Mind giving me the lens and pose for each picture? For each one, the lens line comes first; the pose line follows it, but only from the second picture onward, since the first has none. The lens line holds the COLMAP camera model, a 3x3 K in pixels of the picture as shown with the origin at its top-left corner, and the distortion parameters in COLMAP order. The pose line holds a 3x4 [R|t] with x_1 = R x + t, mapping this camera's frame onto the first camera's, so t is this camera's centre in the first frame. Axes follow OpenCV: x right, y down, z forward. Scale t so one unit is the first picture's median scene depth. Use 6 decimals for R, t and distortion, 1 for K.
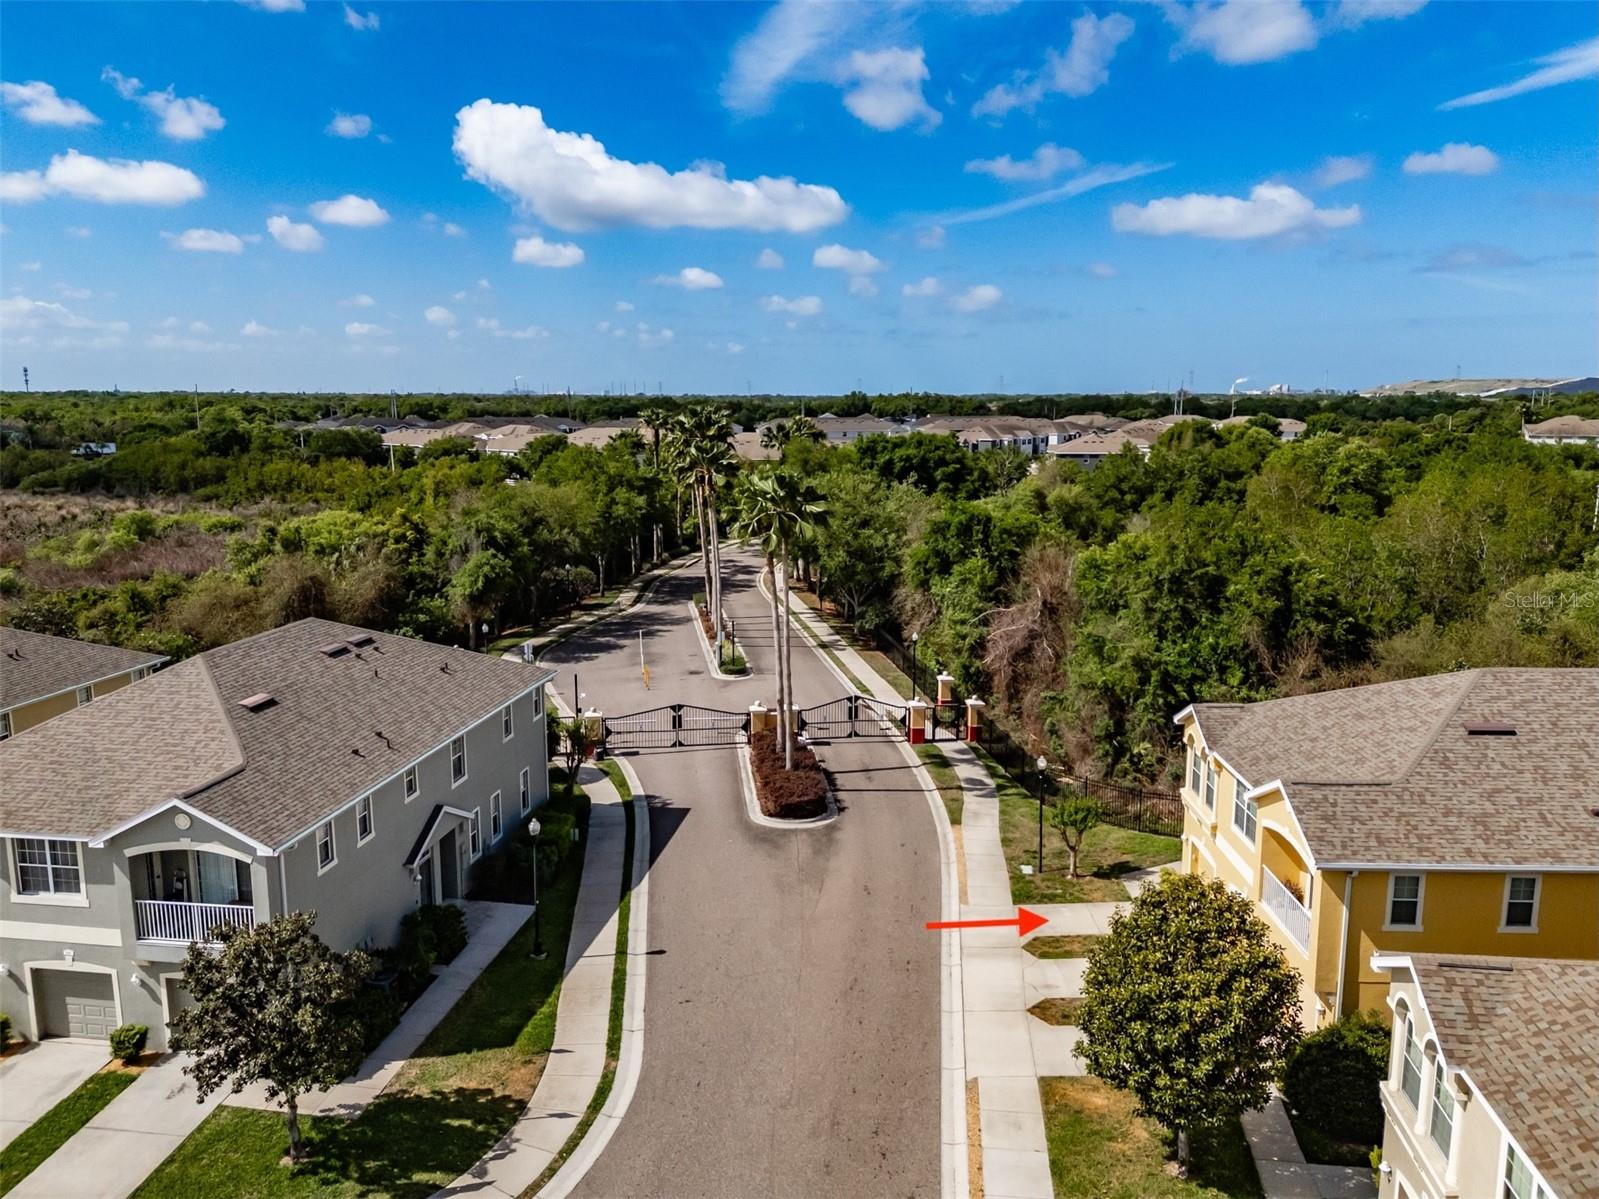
lens RADIAL K [[1179.7, 0, 799.5], [0, 1179.7, 599.5], [0, 0, 1]] dist [0.118531, -0.116930]
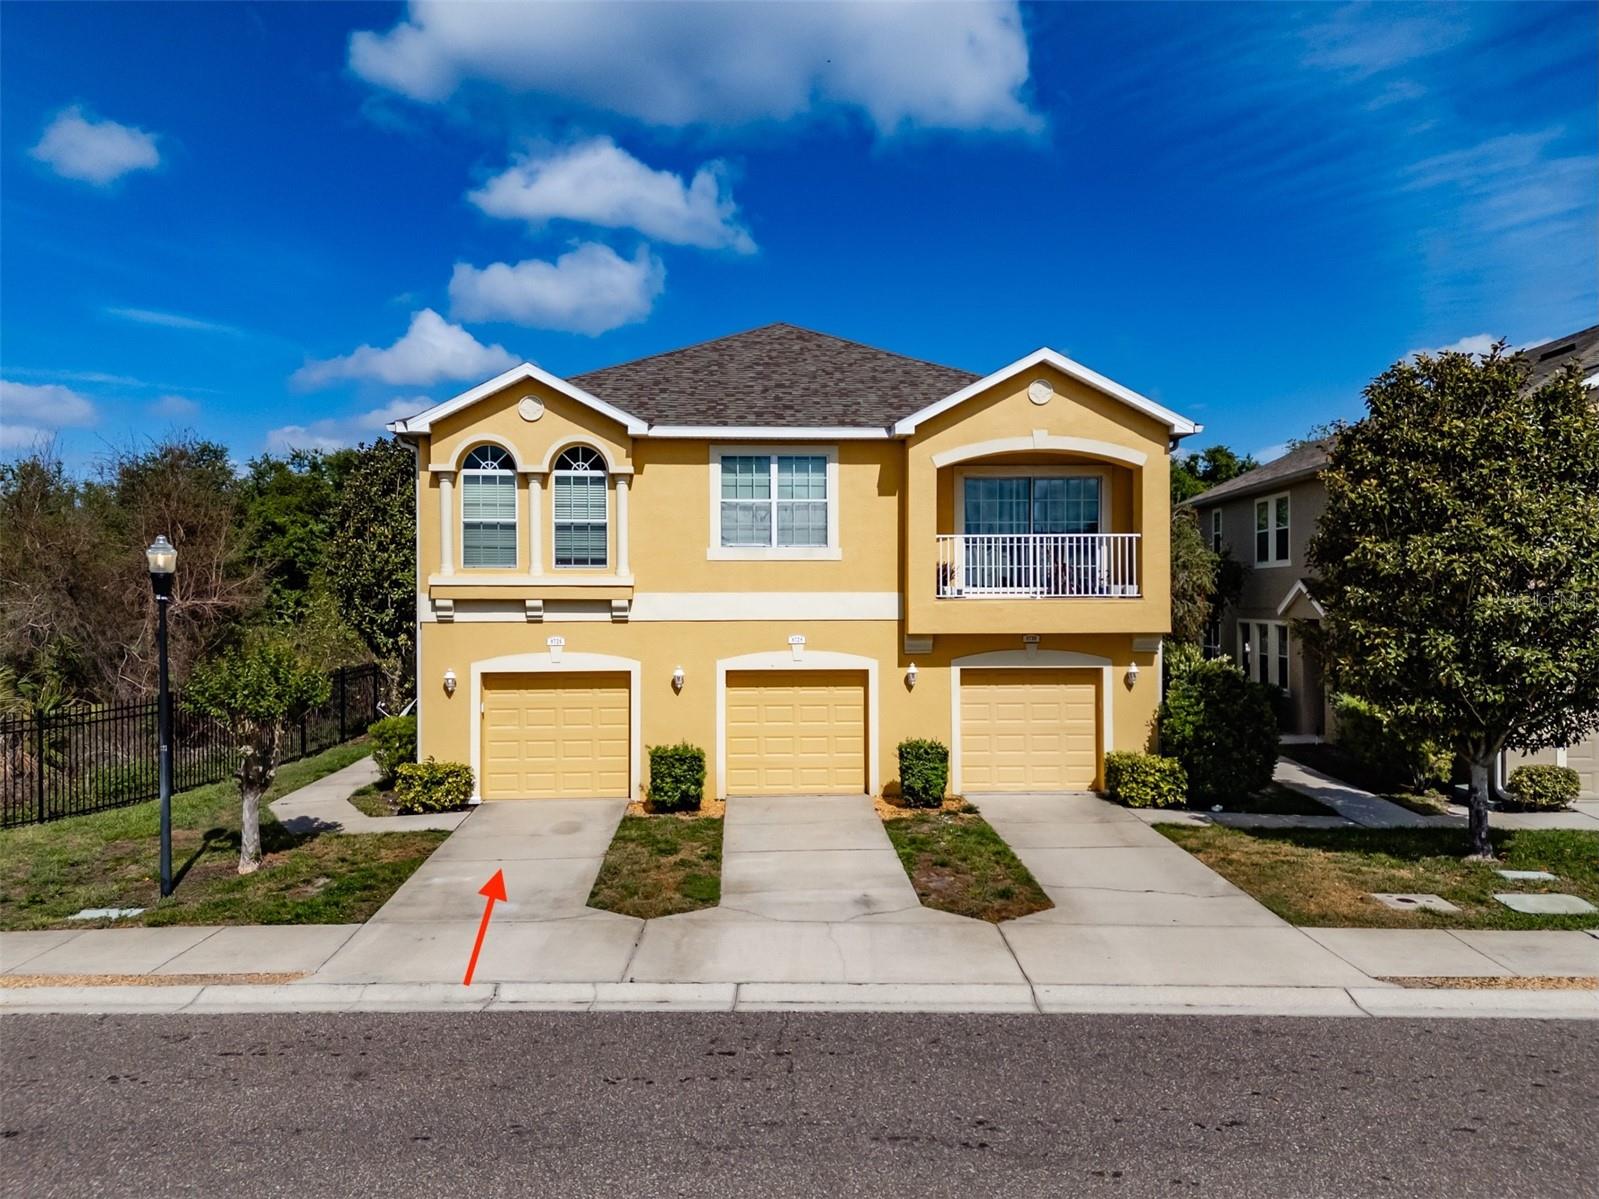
lens RADIAL K [[1166.0, 0, 806.7], [0, 1166.0, 601.3], [0, 0, 1]] dist [0.097336, -0.121455]
pose [[-0.094932, -0.010636, 0.995427, -0.119787], [0.175119, 0.984171, 0.027216, 0.138595], [-0.979960, 0.176902, -0.091567, 0.686737]]
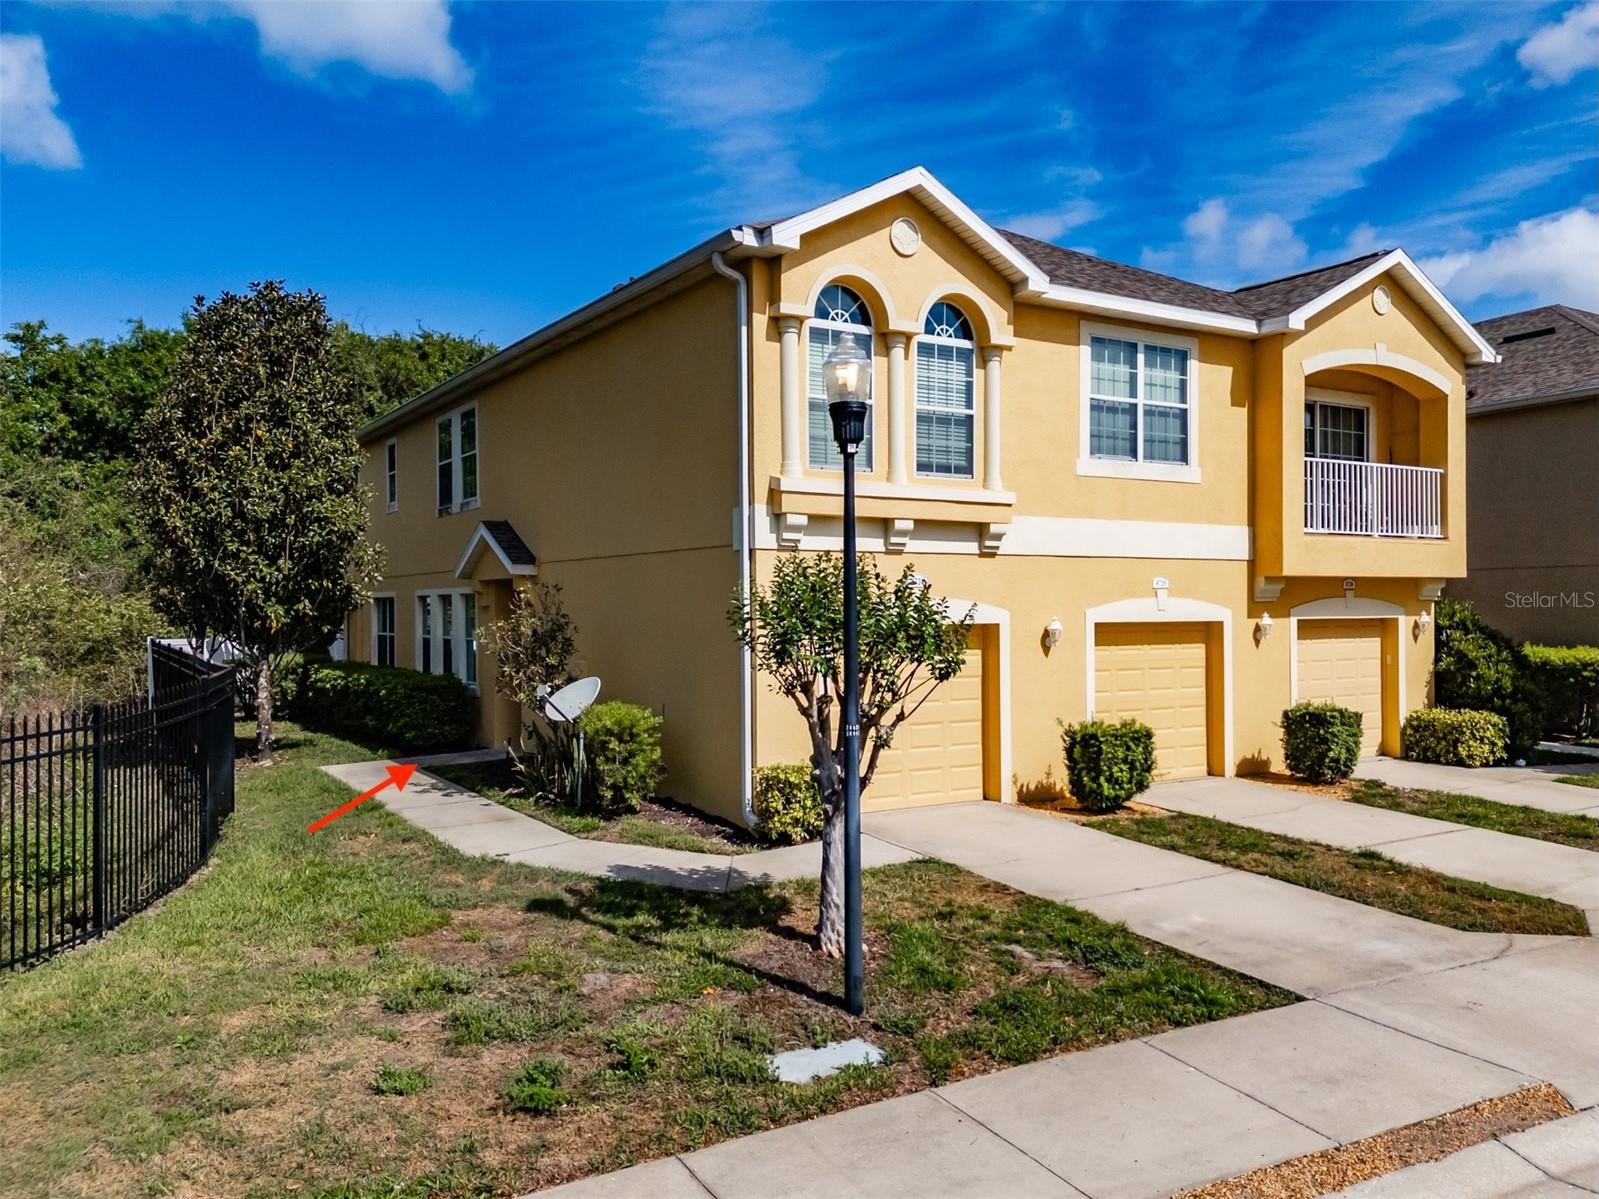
lens RADIAL K [[1231.1, 0, 822.3], [0, 1231.1, 607.9], [0, 0, 1]] dist [0.087766, -0.099818]
pose [[-0.563647, -0.006303, 0.825991, 0.041230], [0.144362, 0.983829, 0.106019, 0.121730], [-0.813303, 0.178999, -0.553623, 0.895453]]
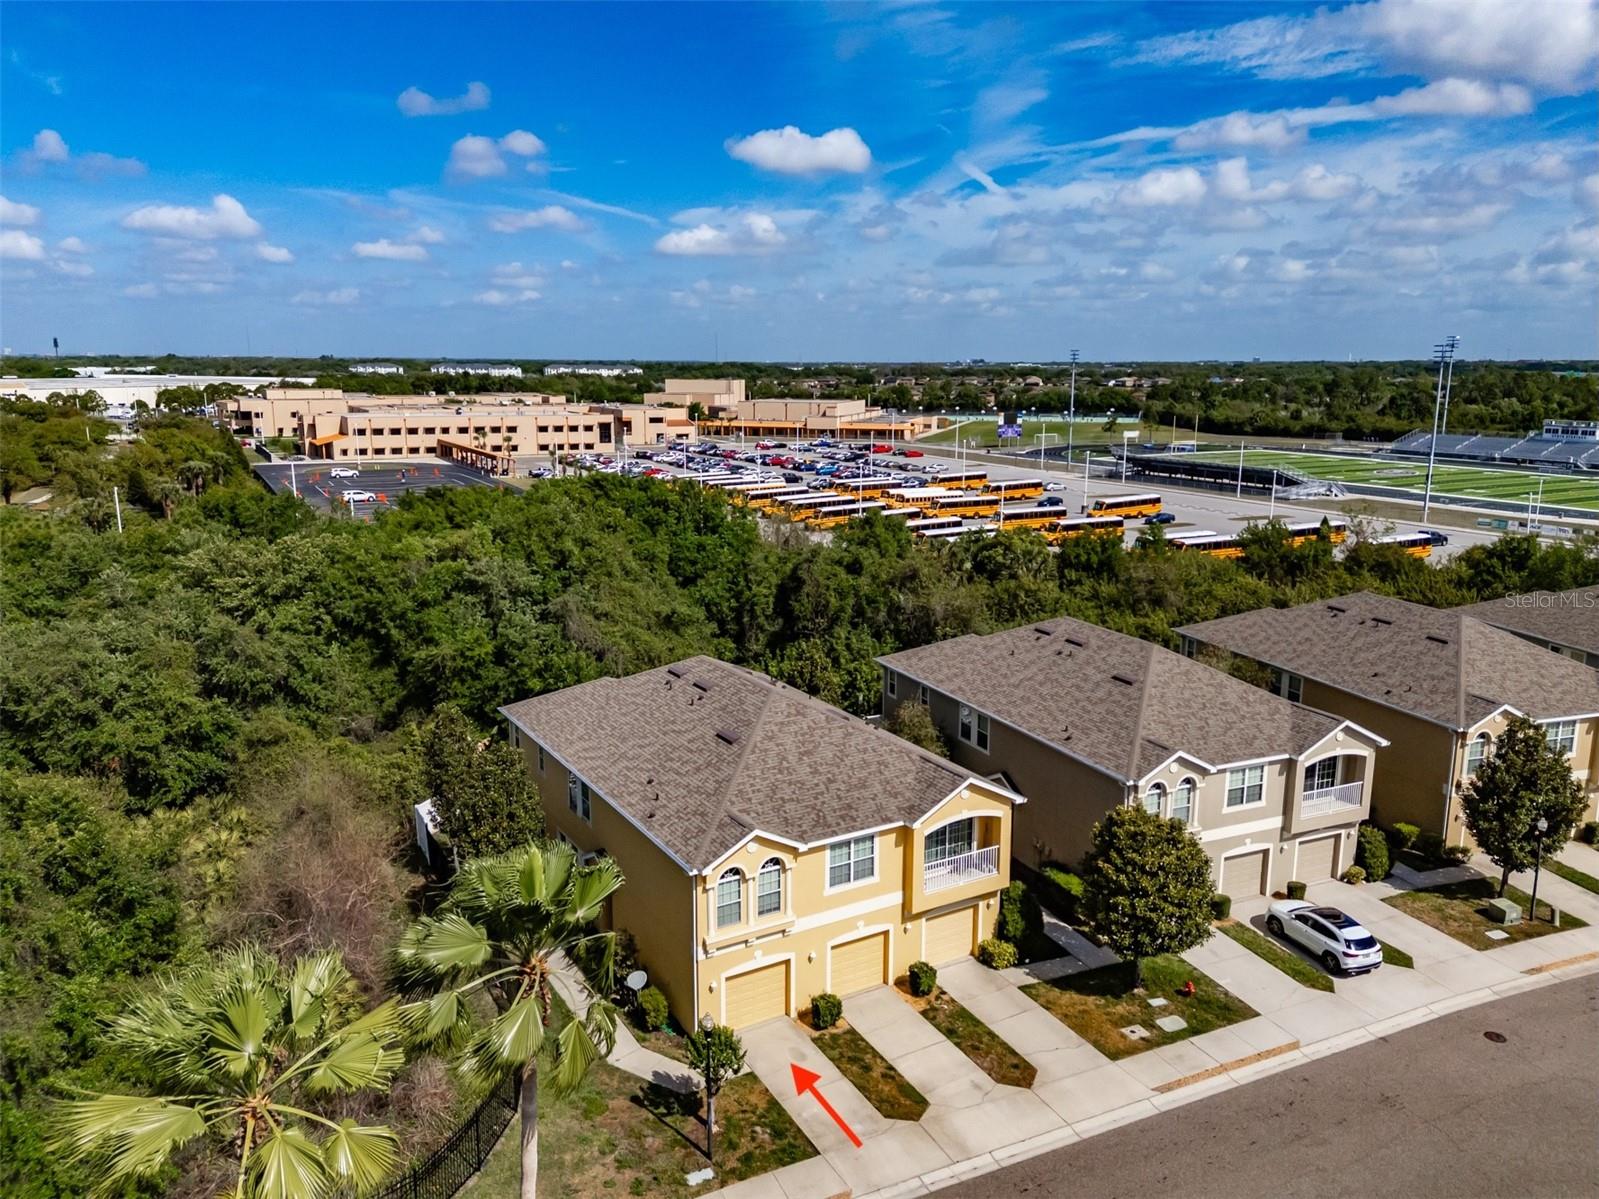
lens RADIAL K [[1166.0, 0, 806.7], [0, 1166.0, 601.3], [0, 0, 1]] dist [0.097336, -0.121455]
pose [[-0.537955, -0.179221, 0.823702, -0.317472], [0.135440, 0.946067, 0.294300, -0.260704], [-0.832022, 0.269882, -0.484668, 0.995375]]
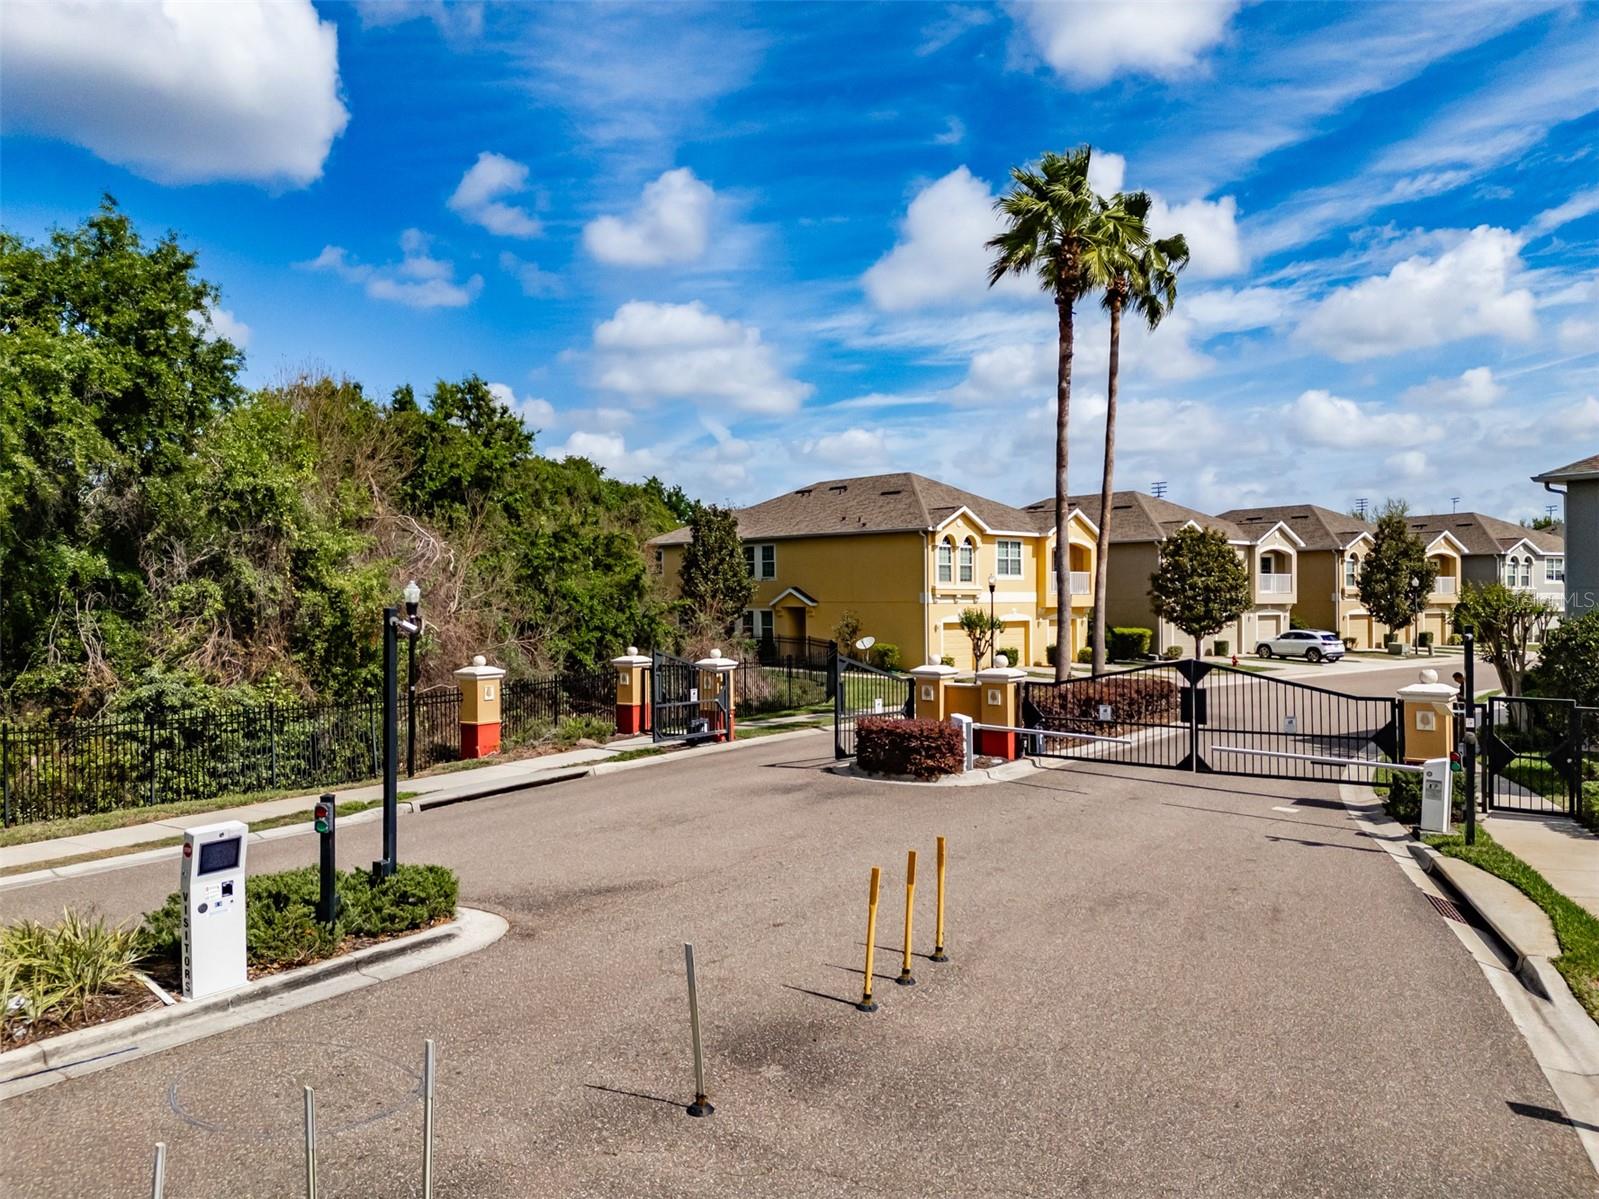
lens RADIAL K [[1166.0, 0, 806.7], [0, 1166.0, 601.3], [0, 0, 1]] dist [0.097336, -0.121455]
pose [[-0.725839, -0.003962, 0.687853, -0.311145], [0.120222, 0.983861, 0.132528, -0.000463], [-0.677277, 0.178890, -0.713648, 1.487838]]
